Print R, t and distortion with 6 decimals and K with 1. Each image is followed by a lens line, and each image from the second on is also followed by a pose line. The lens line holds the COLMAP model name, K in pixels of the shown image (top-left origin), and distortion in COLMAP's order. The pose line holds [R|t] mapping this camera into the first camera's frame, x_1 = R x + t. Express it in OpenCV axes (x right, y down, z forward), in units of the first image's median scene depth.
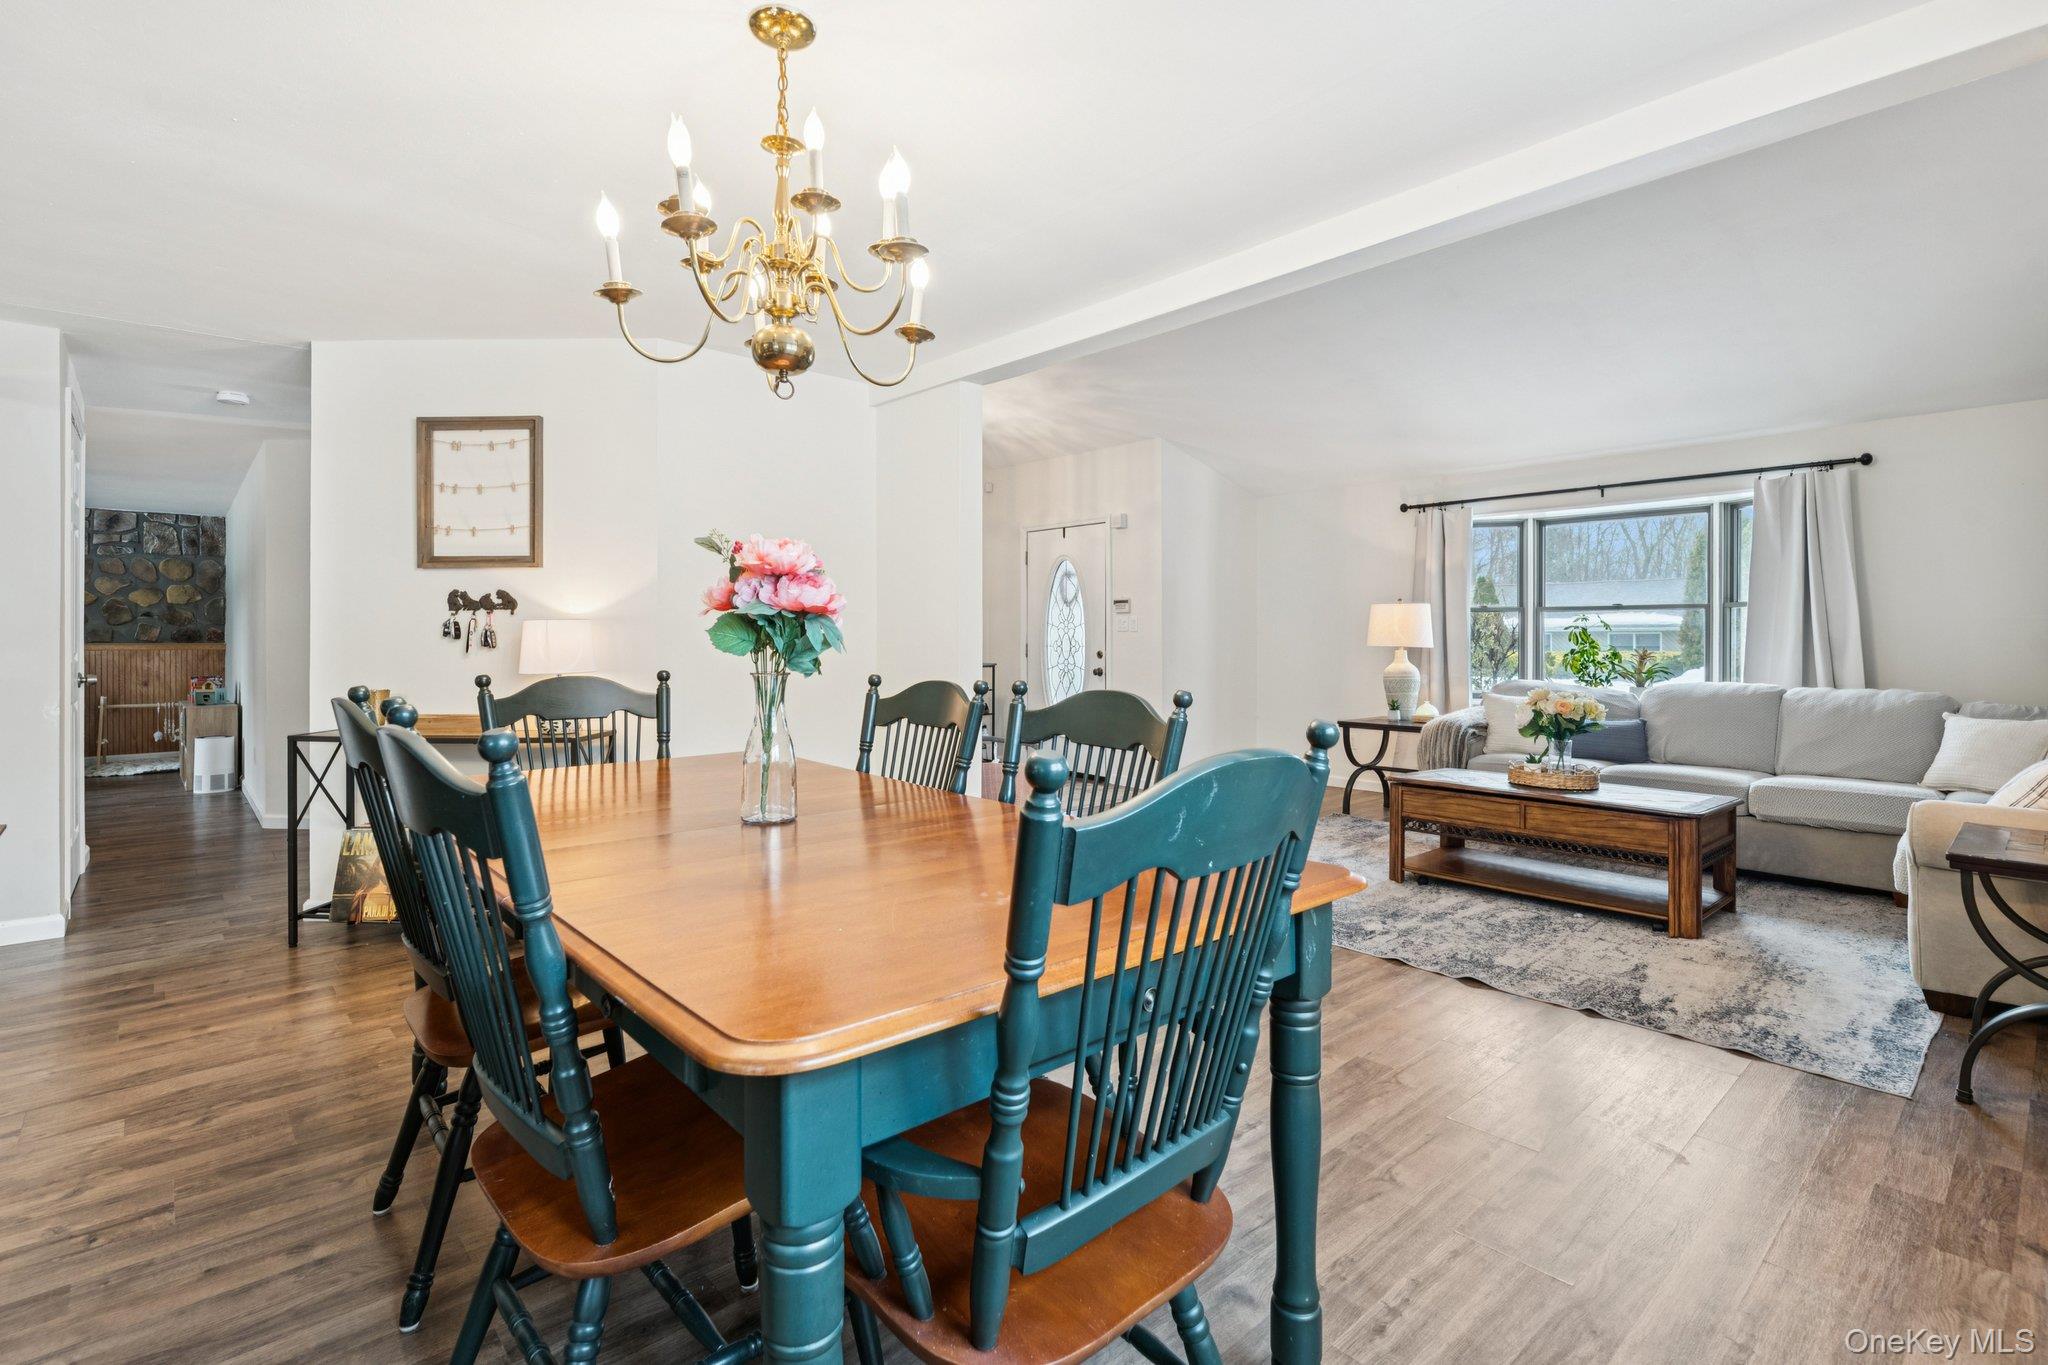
lens RADIAL K [[939.8, 0, 1024.2], [0, 939.8, 633.8], [0, 0, 1]] dist [-0.000116, -0.001205]
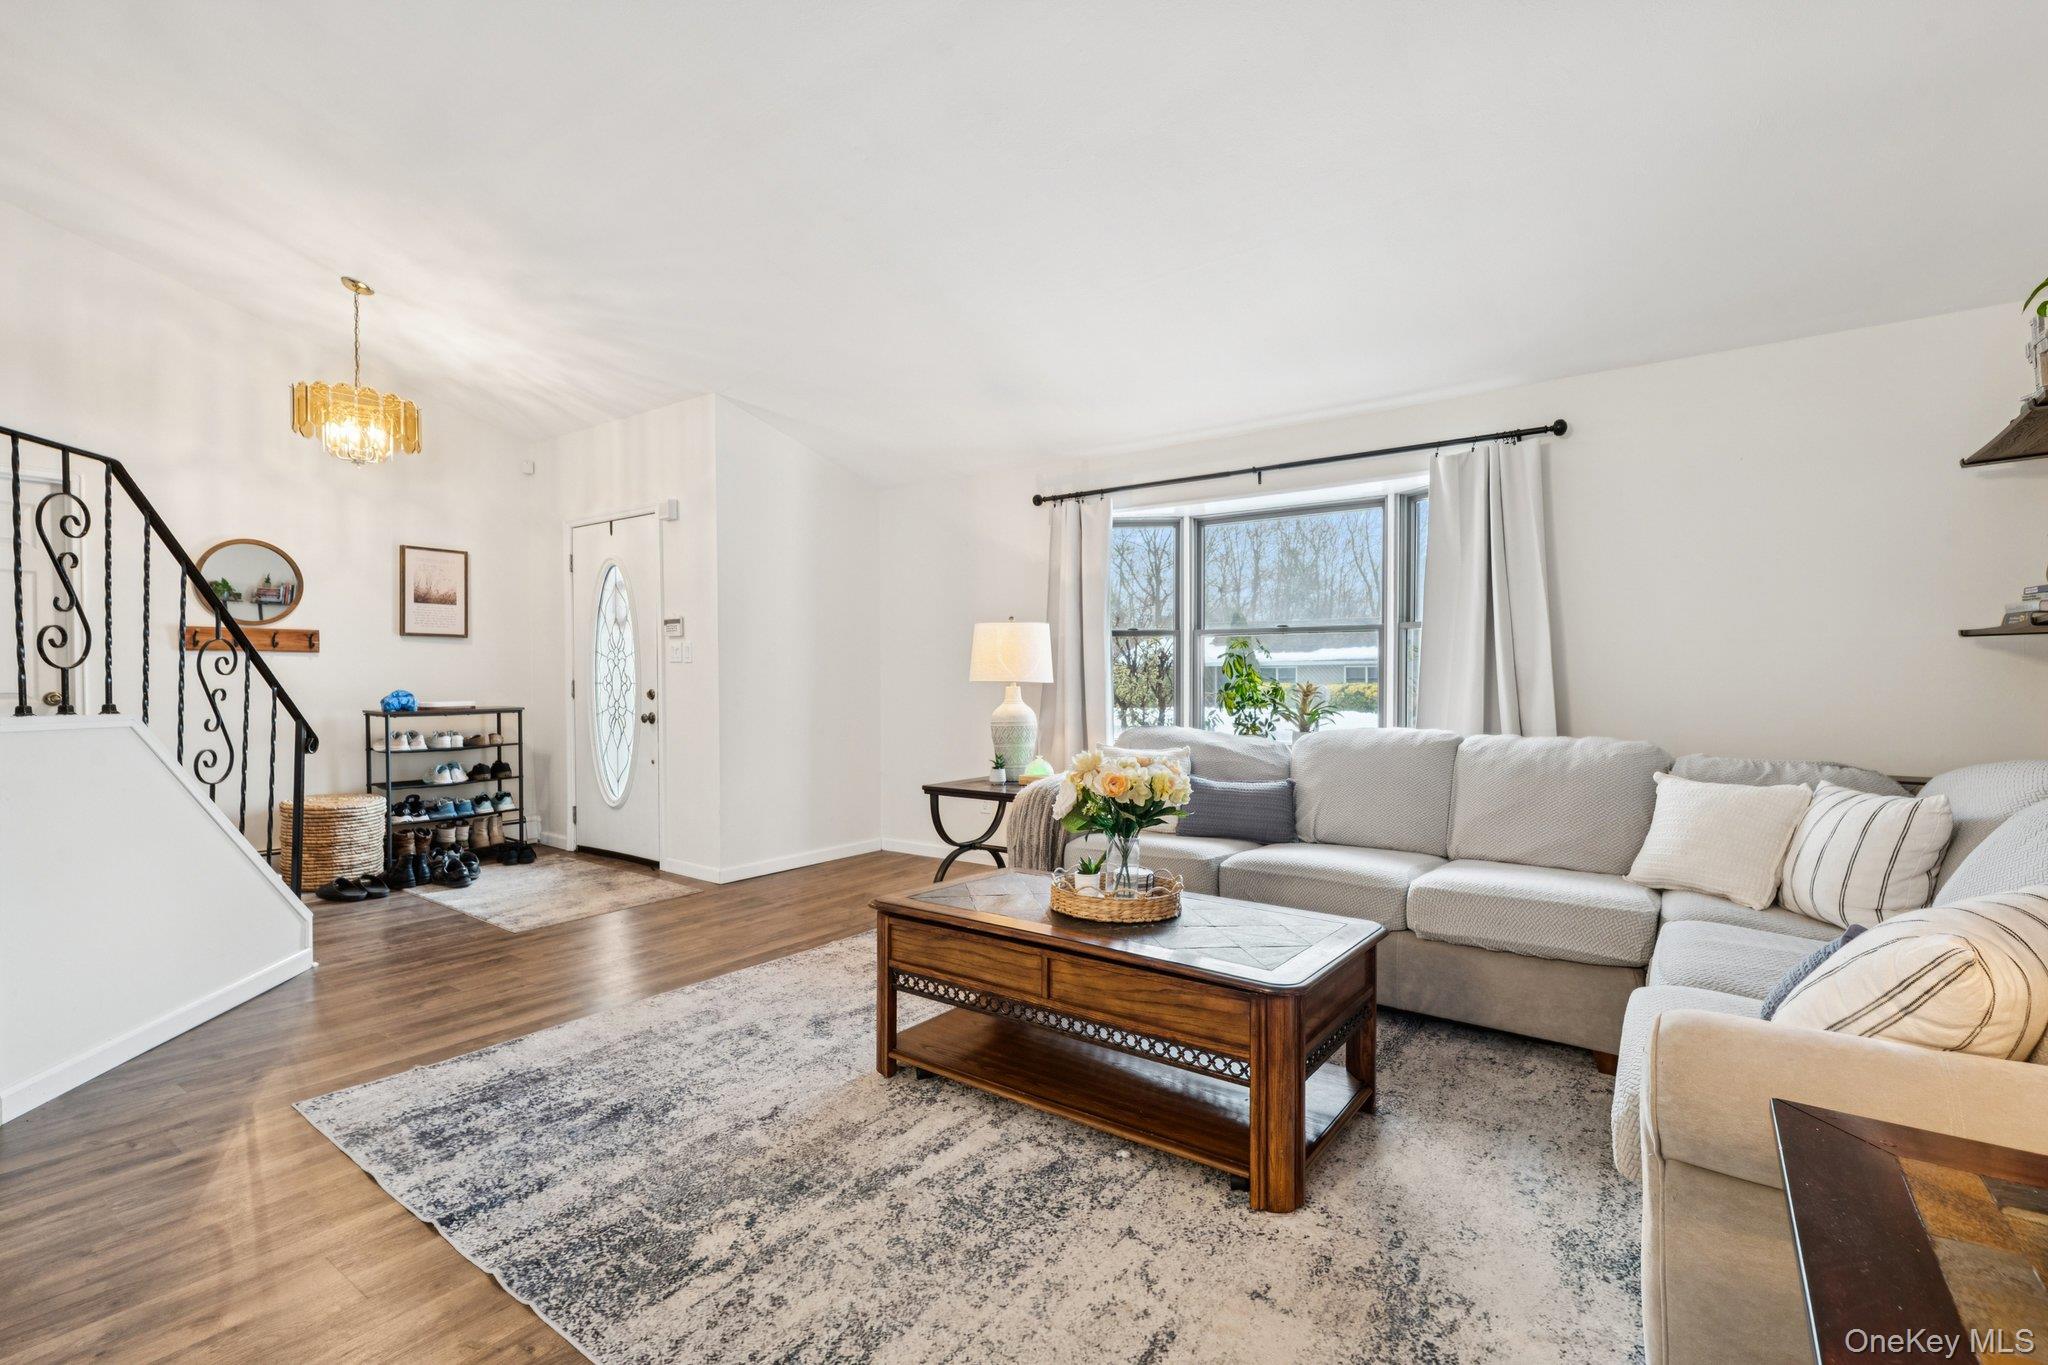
lens RADIAL K [[915.2, 0, 1024.0], [0, 915.2, 682.5], [0, 0, 1]] dist [0.000751, 0.000109]
pose [[0.978466, -0.006242, 0.206314, 0.314647], [0.003149, 0.999878, 0.015316, 0.004184], [-0.206385, -0.014337, 0.978366, 0.356800]]
